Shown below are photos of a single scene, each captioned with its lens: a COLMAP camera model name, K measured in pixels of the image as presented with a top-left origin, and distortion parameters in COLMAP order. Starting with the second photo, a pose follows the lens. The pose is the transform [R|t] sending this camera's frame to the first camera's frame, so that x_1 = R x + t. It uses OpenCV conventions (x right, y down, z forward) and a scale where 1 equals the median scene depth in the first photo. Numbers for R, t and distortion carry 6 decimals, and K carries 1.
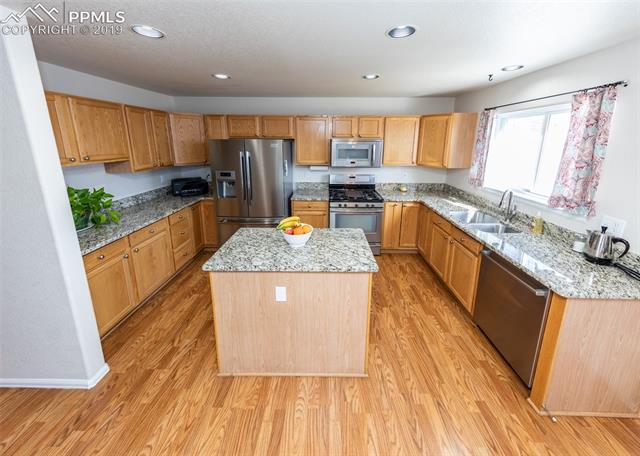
lens RADIAL K [[210.3, 0, 325.7], [0, 210.3, 180.8], [0, 0, 1]] dist [0.000349, 0.000087]
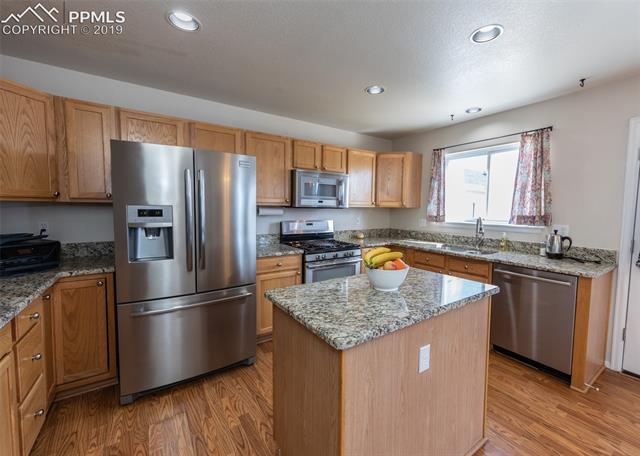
lens RADIAL K [[267.9, 0, 320.4], [0, 267.9, 224.1], [0, 0, 1]] dist [-0.002671, 0.000027]
pose [[0.830779, -0.036476, 0.555406, -0.614068], [0.103588, 0.990550, -0.089892, 0.120293], [-0.546878, 0.132214, 0.826707, 0.304724]]
